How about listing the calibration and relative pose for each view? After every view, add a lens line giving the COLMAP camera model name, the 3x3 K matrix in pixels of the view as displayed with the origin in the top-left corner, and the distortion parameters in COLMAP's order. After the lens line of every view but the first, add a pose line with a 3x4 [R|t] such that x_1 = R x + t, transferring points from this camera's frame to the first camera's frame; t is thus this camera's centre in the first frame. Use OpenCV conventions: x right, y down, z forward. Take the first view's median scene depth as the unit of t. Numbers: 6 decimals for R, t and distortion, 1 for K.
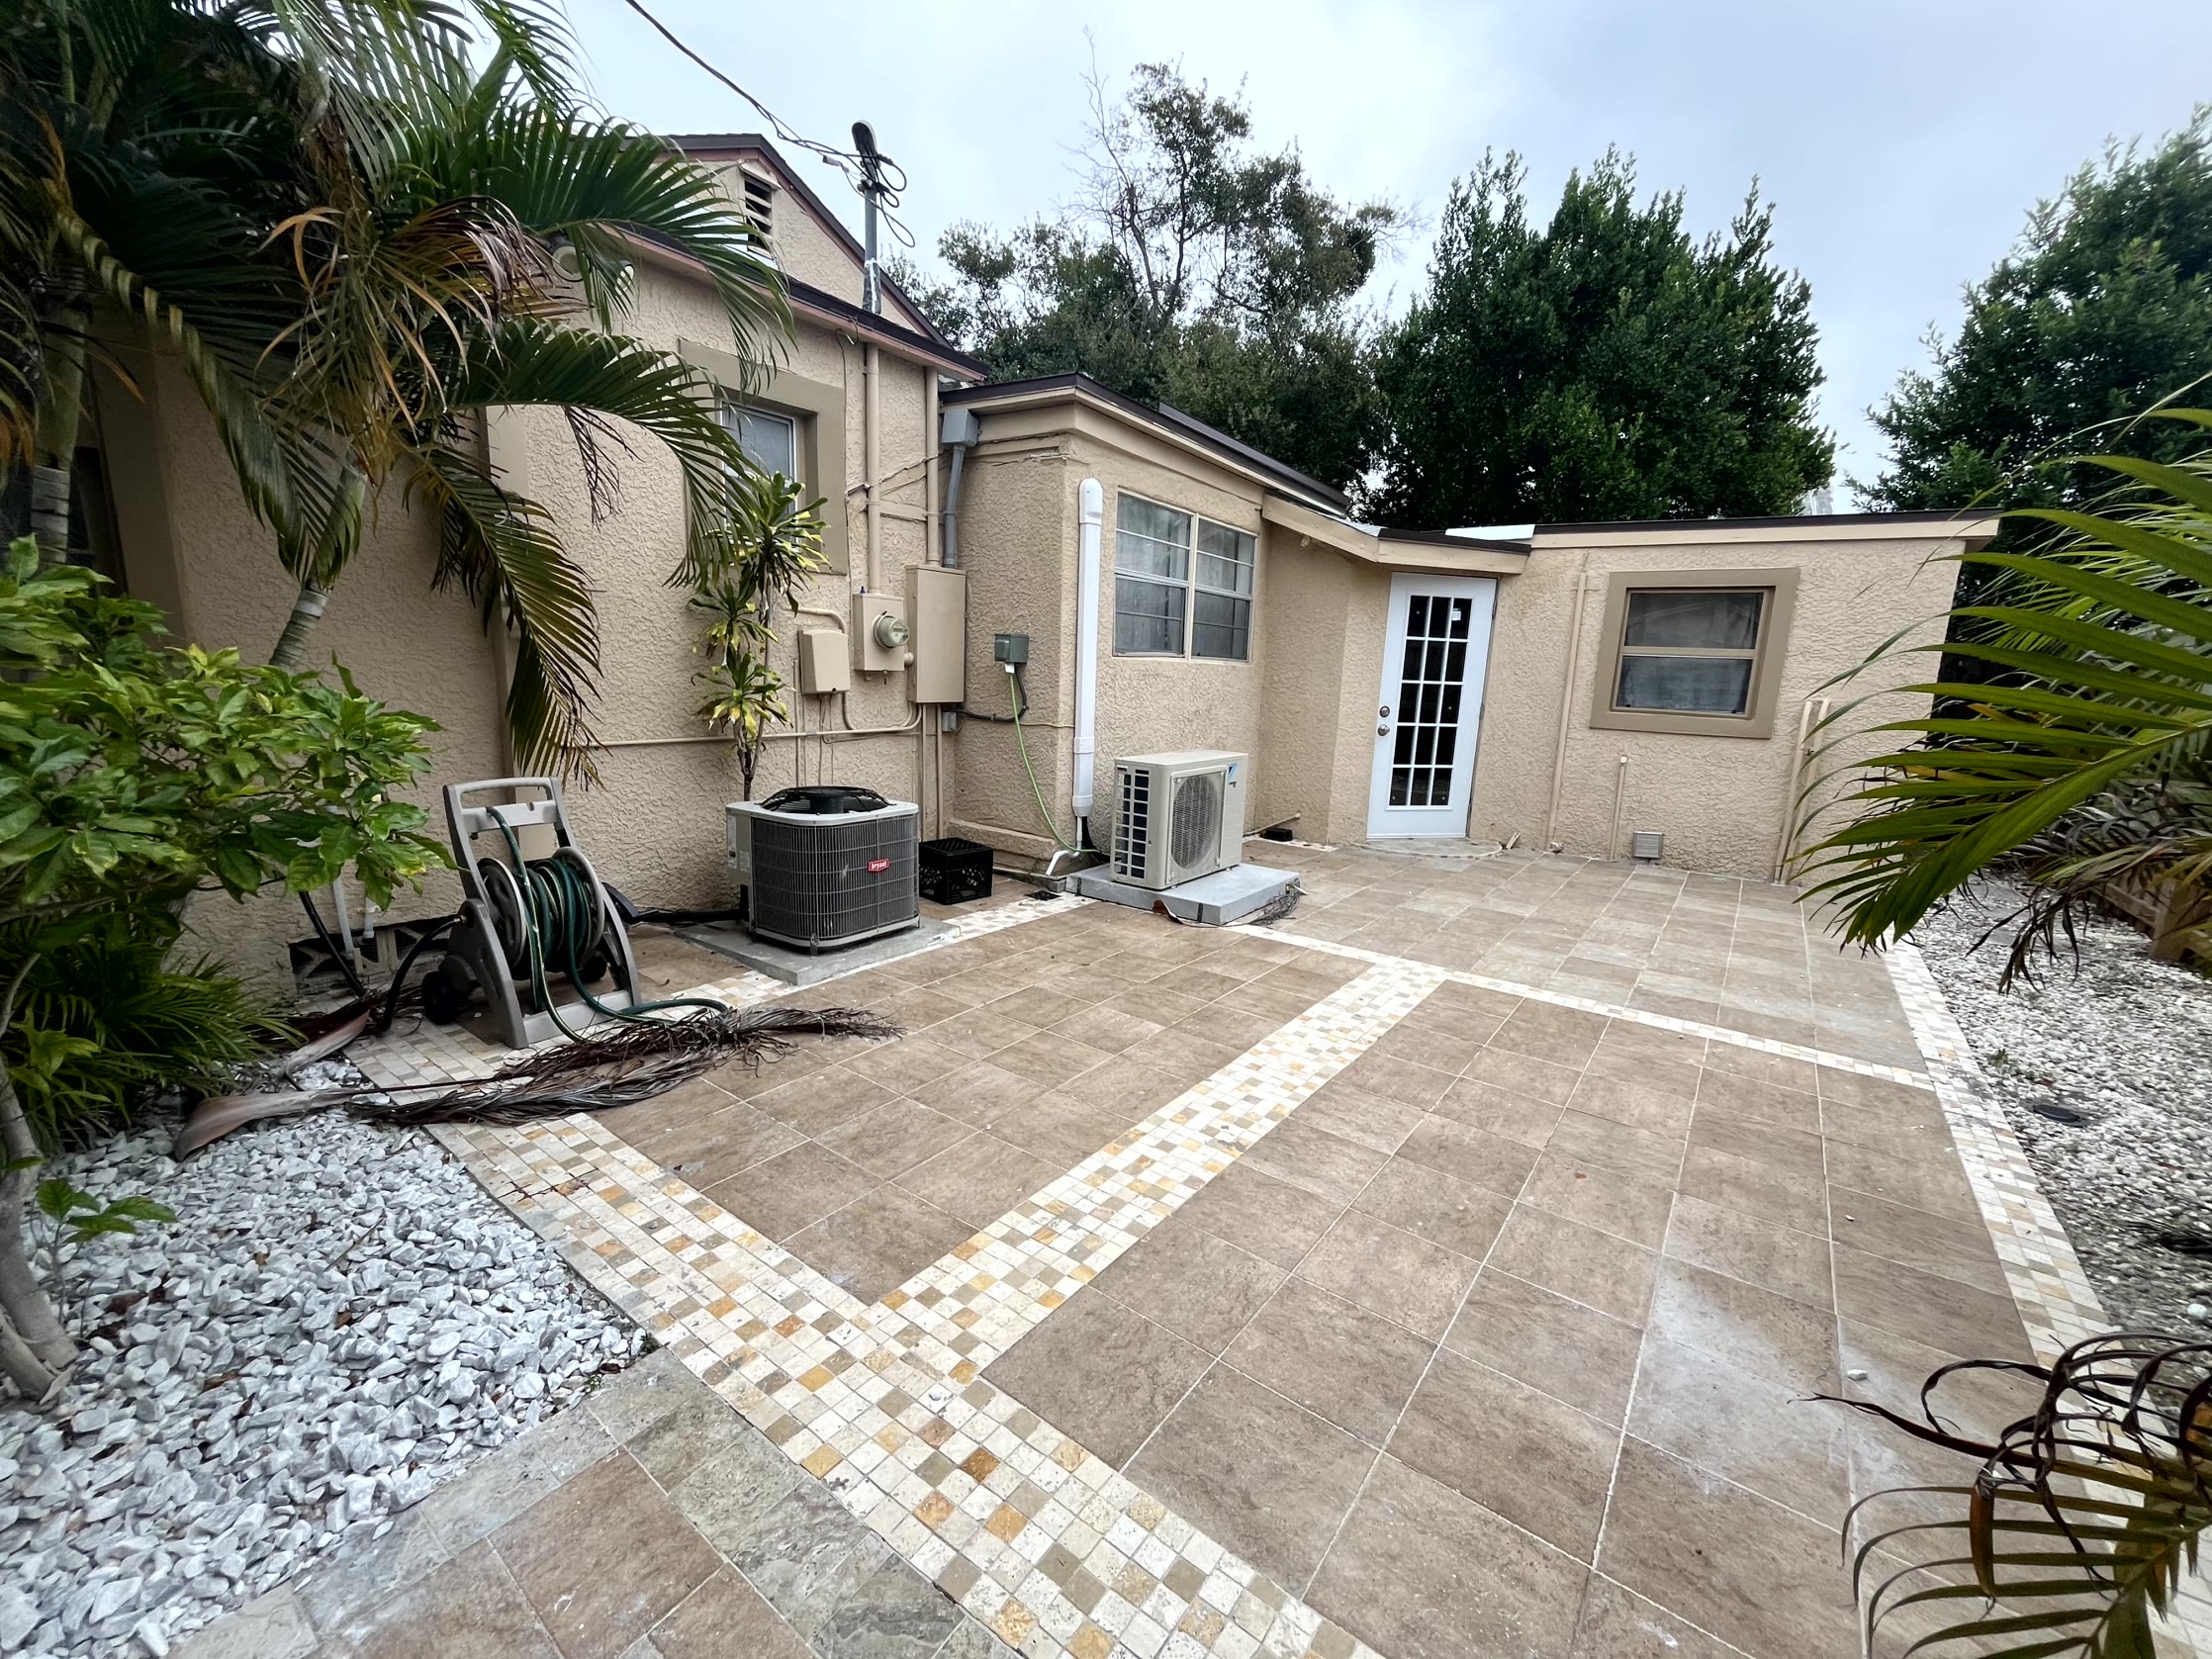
lens RADIAL K [[890.1, 0, 1110.3], [0, 890.1, 833.4], [0, 0, 1]] dist [-0.002850, -0.000510]
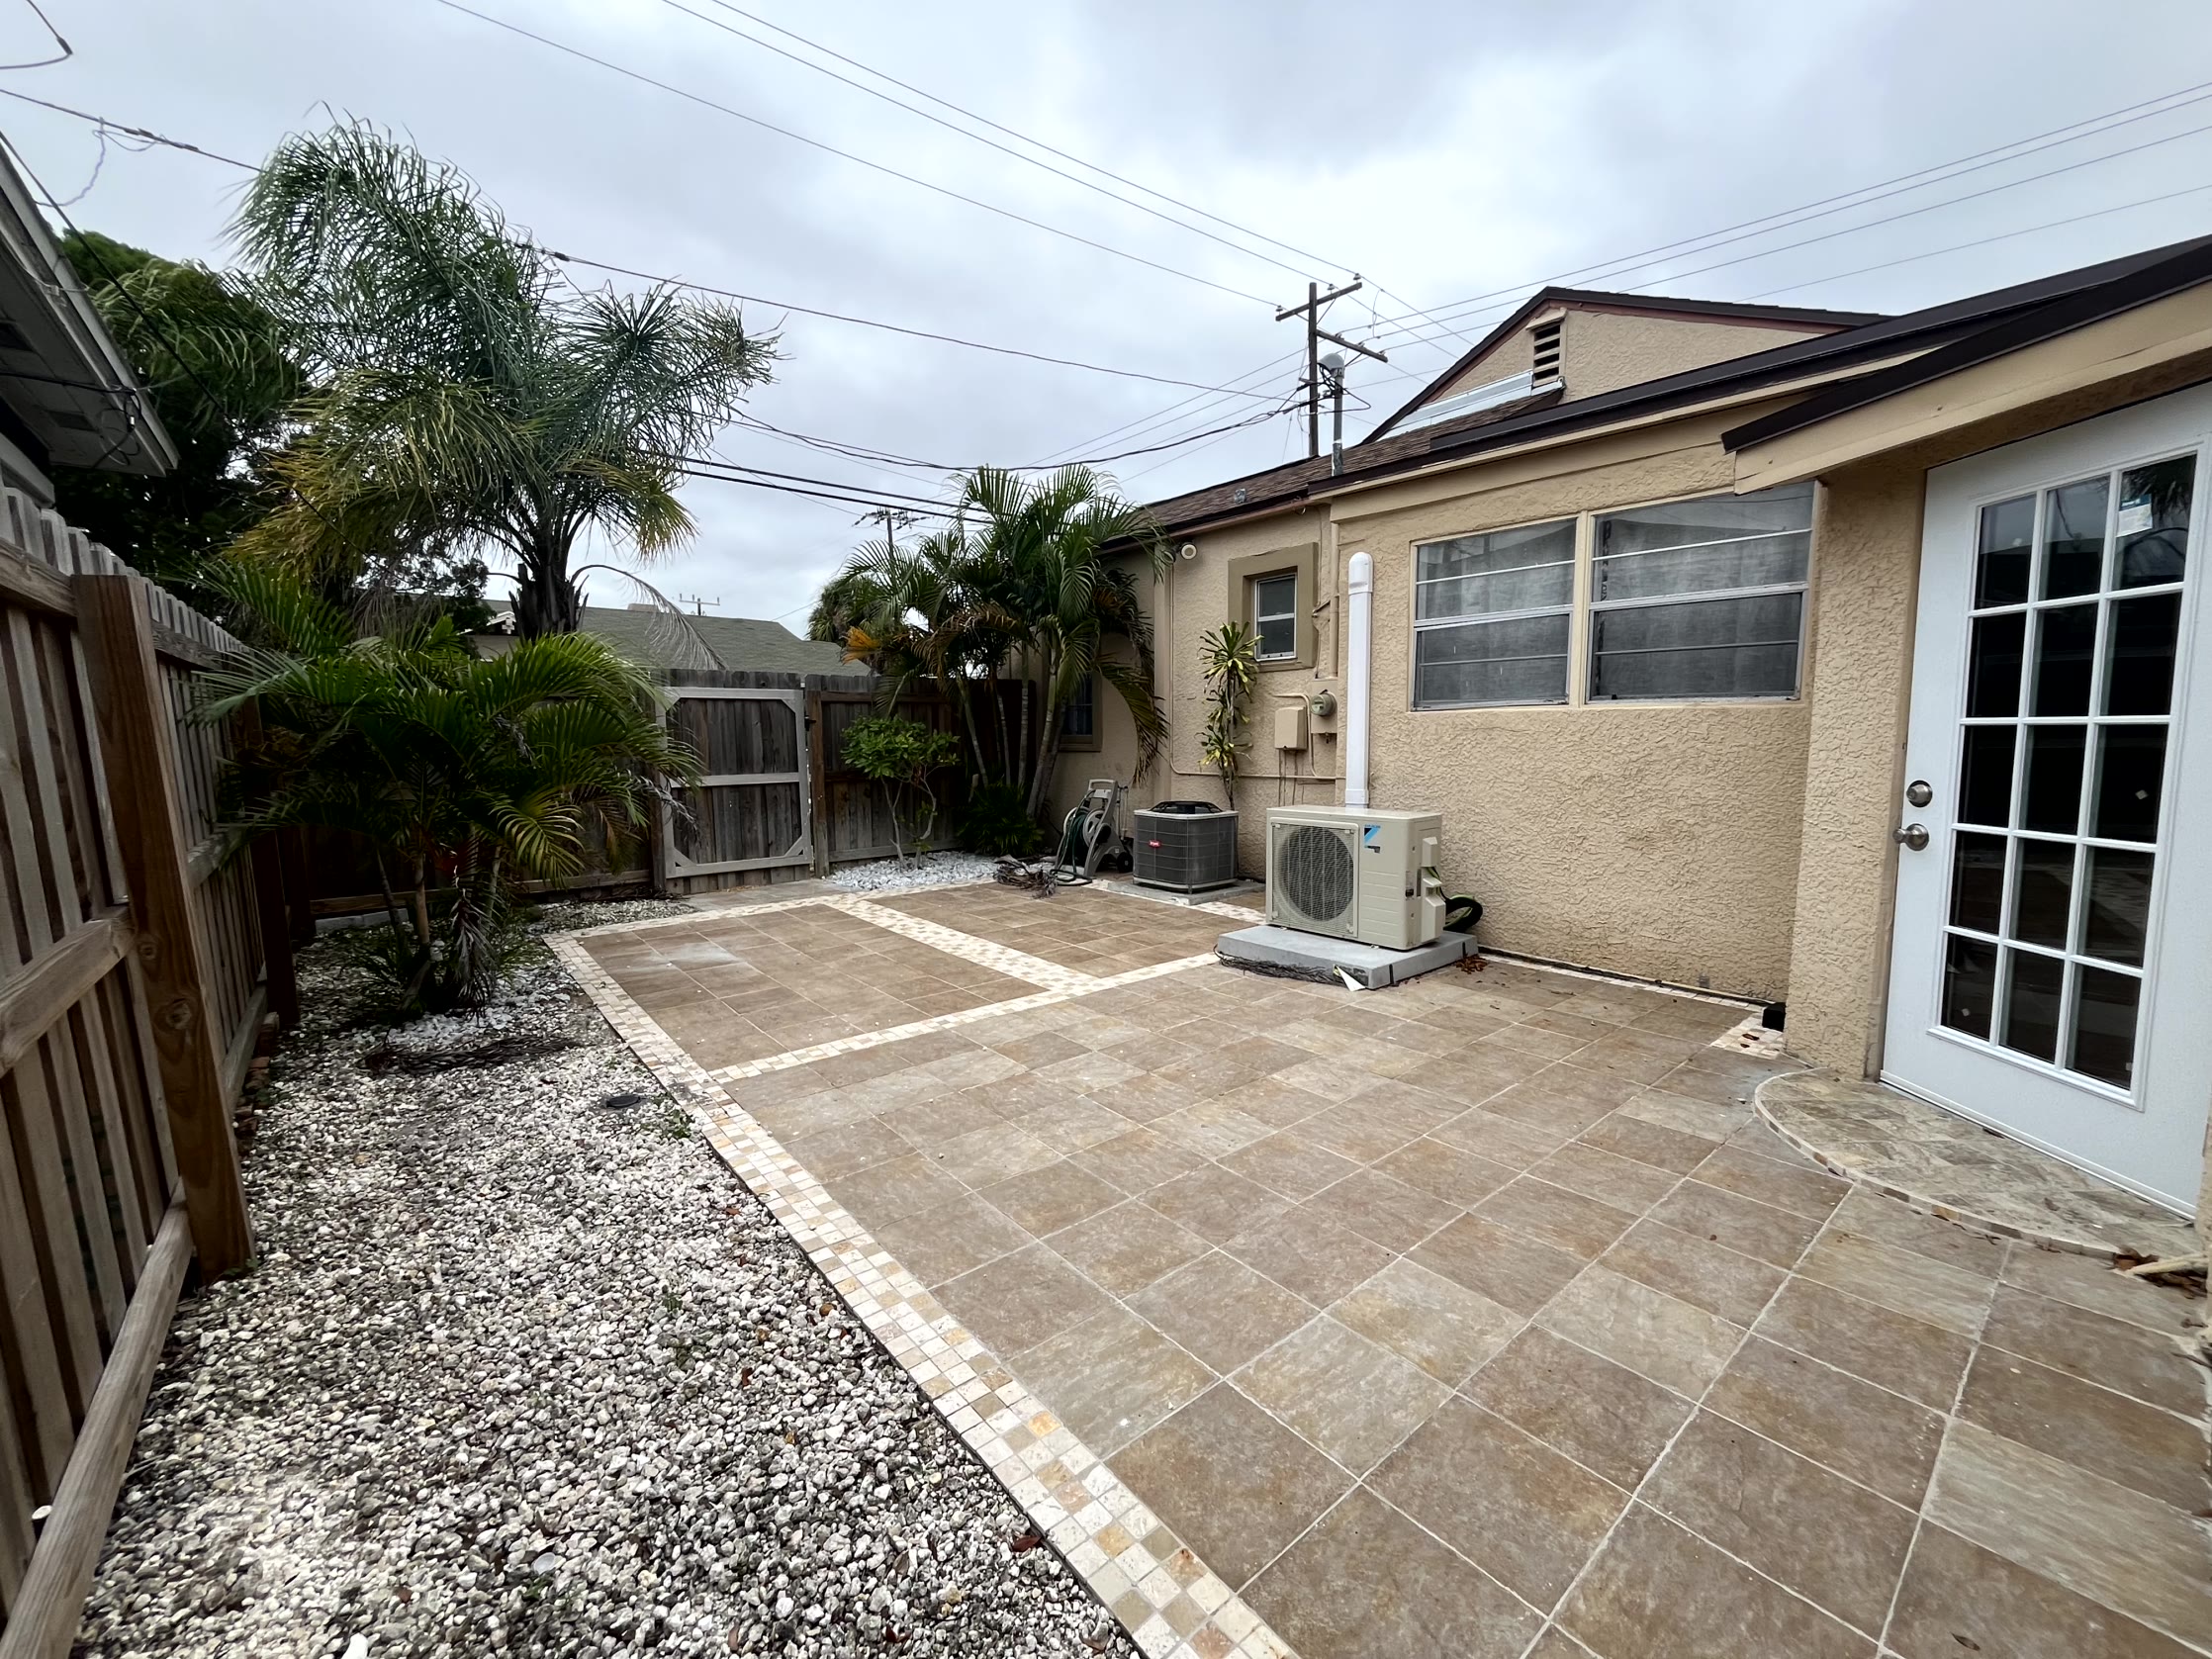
lens RADIAL K [[890.1, 0, 1103.1], [0, 890.1, 836.6], [0, 0, 1]] dist [-0.002850, -0.000510]
pose [[-0.241735, 0.080934, -0.966961, 1.457274], [-0.176974, 0.976124, 0.125943, -0.180242], [0.954067, 0.201572, -0.221640, 1.297207]]
